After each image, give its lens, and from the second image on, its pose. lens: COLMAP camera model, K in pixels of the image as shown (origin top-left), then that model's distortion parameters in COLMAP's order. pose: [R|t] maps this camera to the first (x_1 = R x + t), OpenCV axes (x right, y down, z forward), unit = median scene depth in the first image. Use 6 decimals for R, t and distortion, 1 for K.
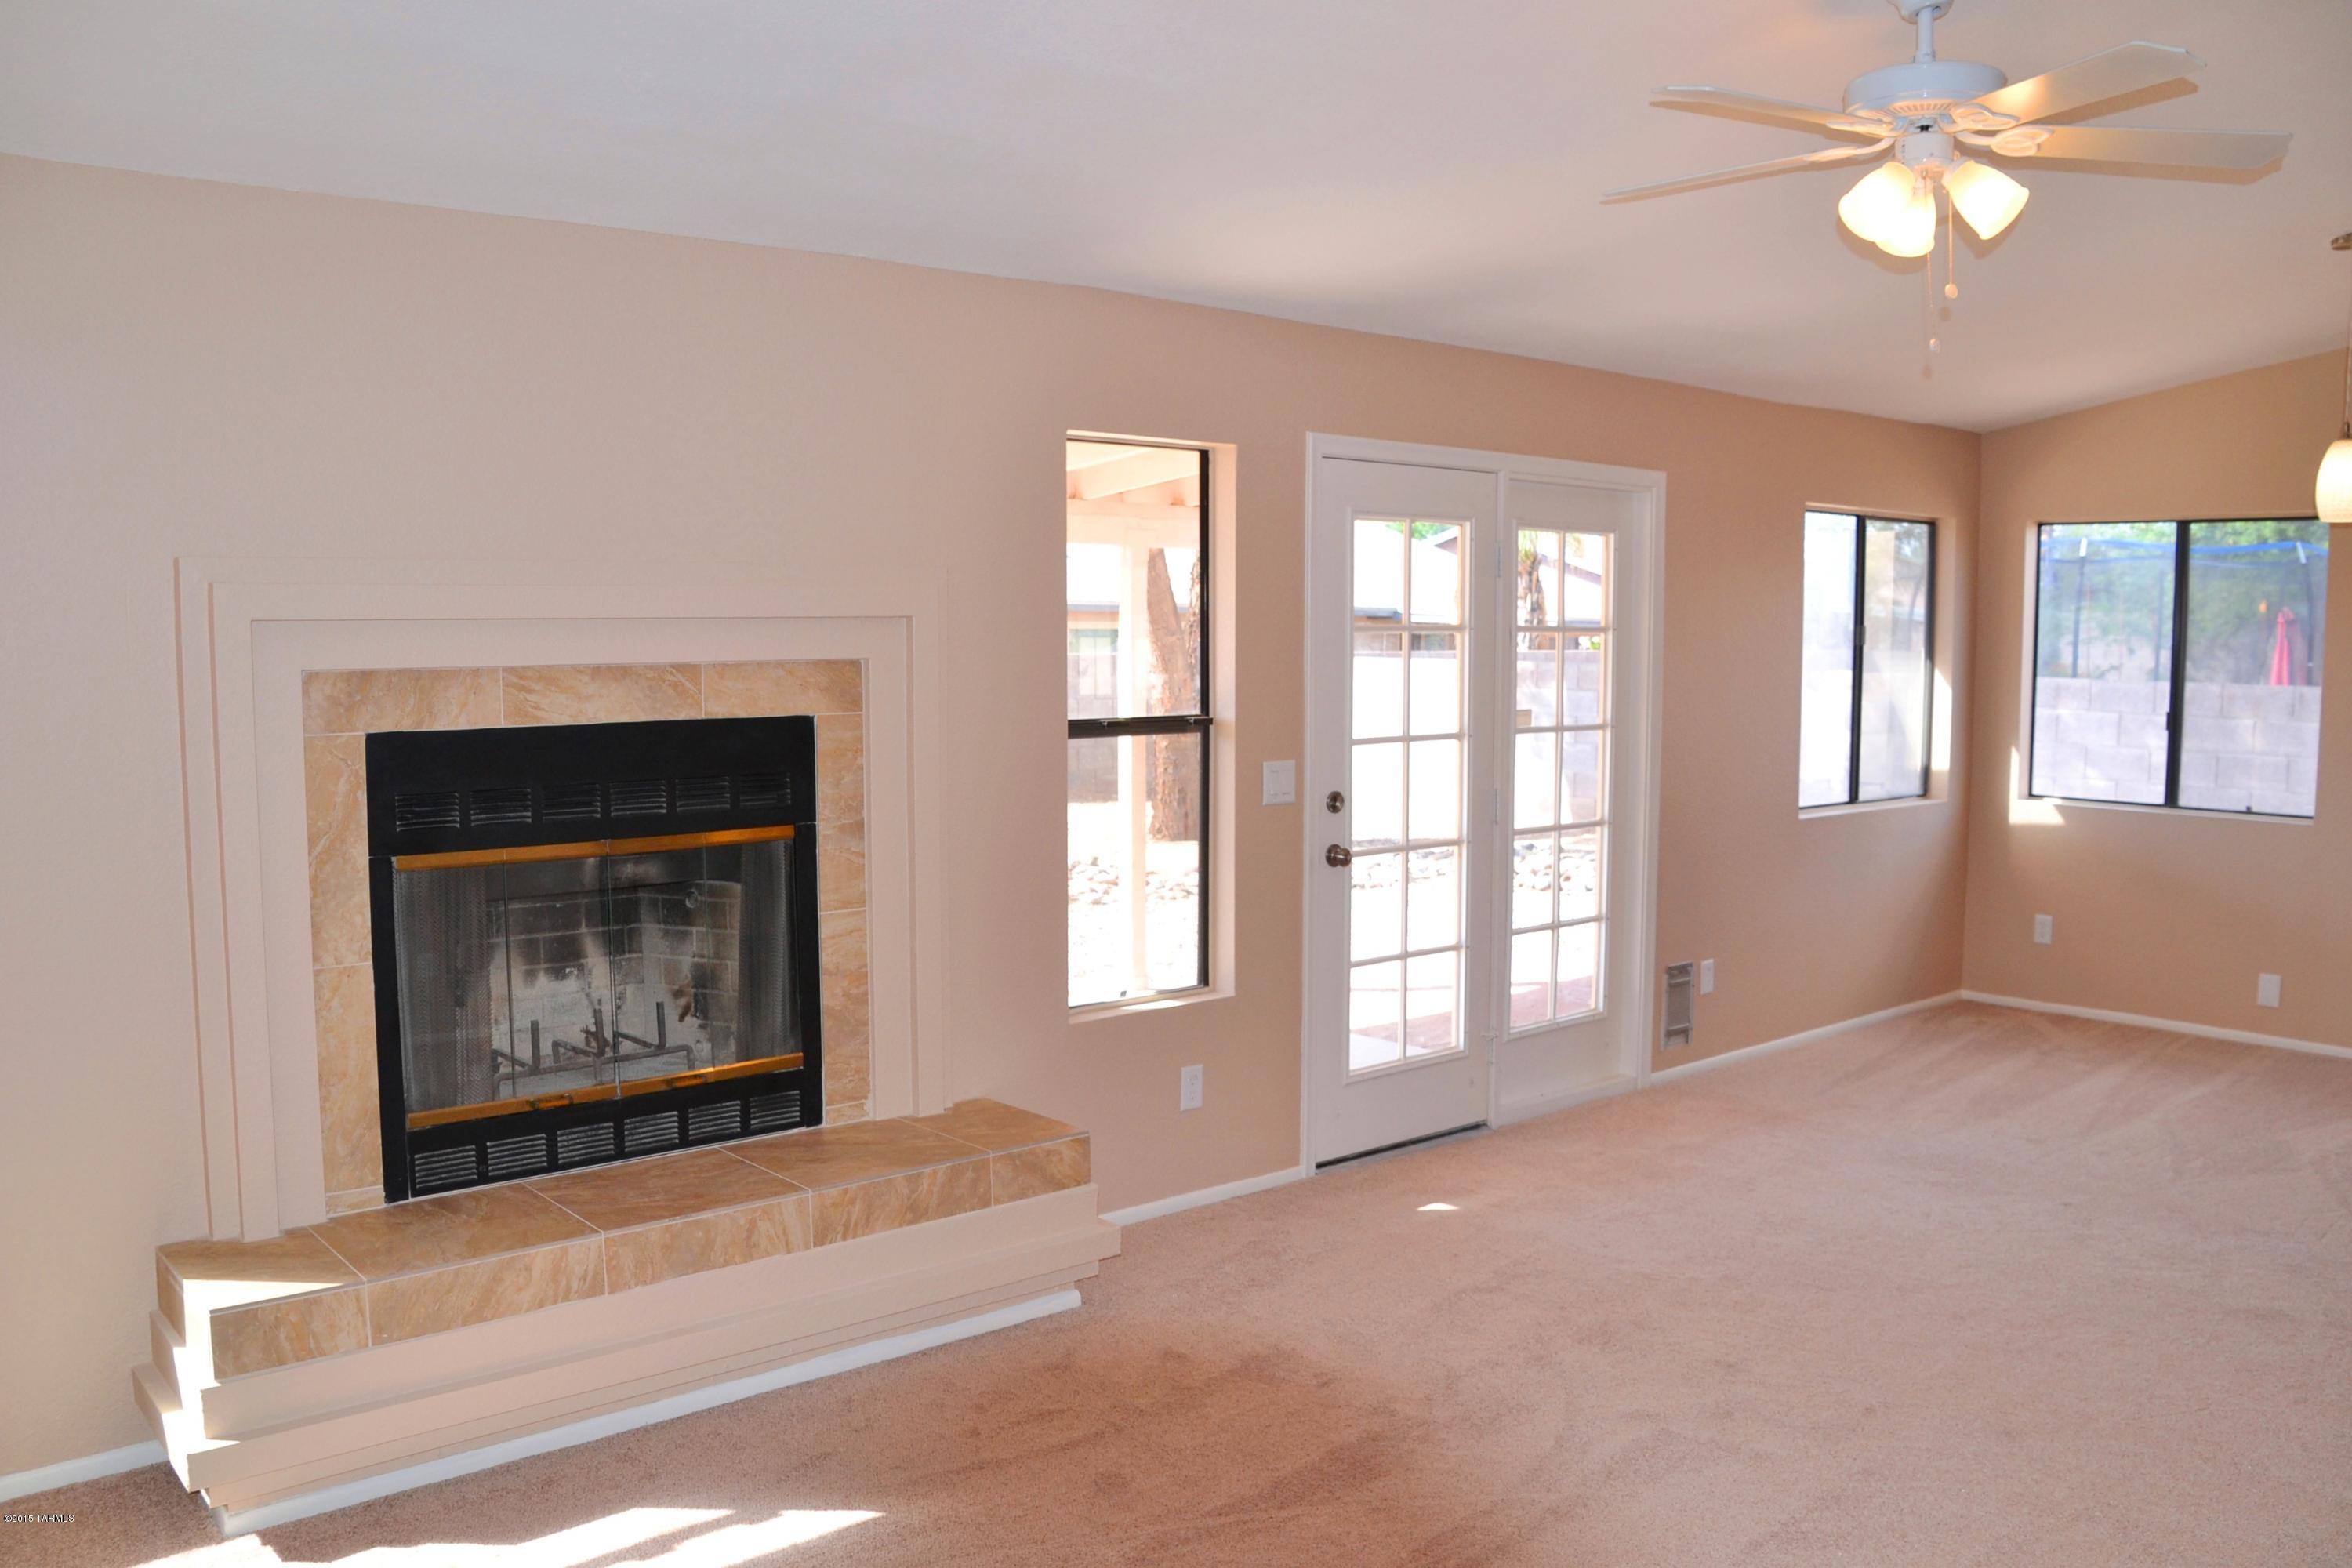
lens RADIAL K [[1935.1, 0, 1152.1], [0, 1935.1, 776.1], [0, 0, 1]] dist [-0.102272, 0.028351]
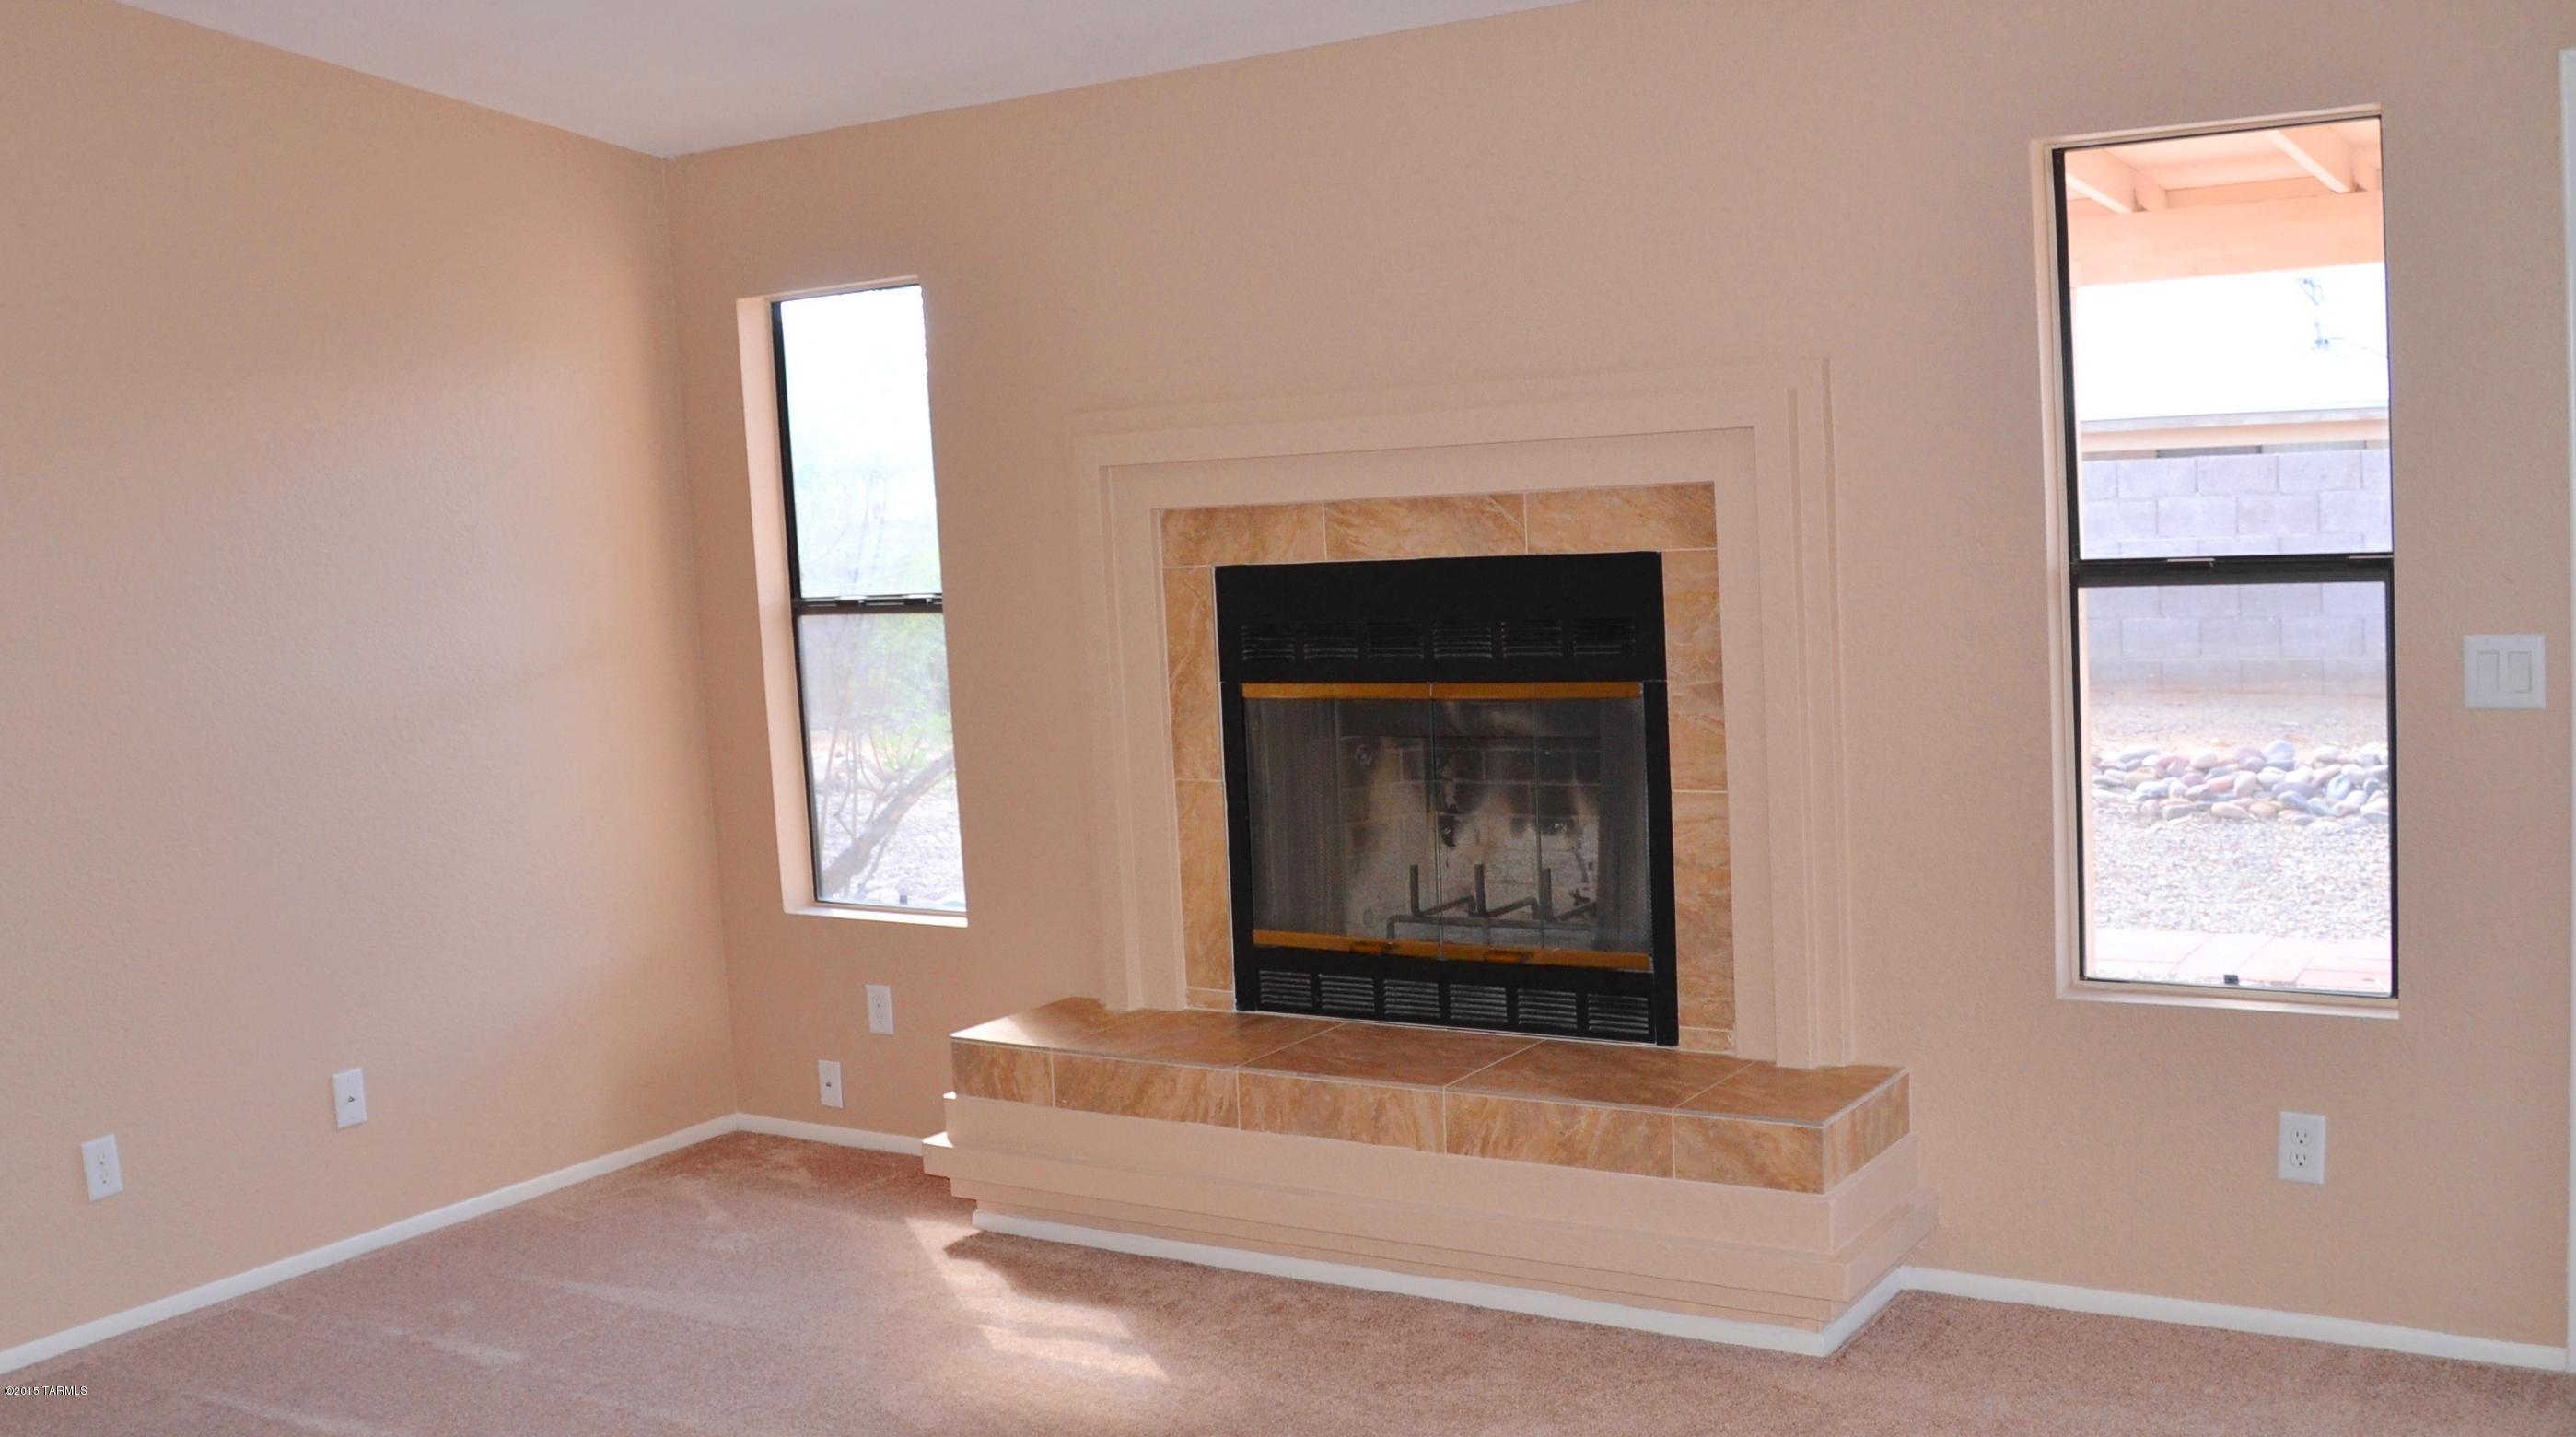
lens RADIAL K [[2517.0, 0, 1291.8], [0, 2517.0, 725.3], [0, 0, 1]] dist [-0.086870, 0.000000]
pose [[0.292126, 0.076977, -0.953277, 0.828230], [-0.023192, 0.997033, 0.073403, -0.033212], [0.956099, 0.000665, 0.293045, 0.543285]]
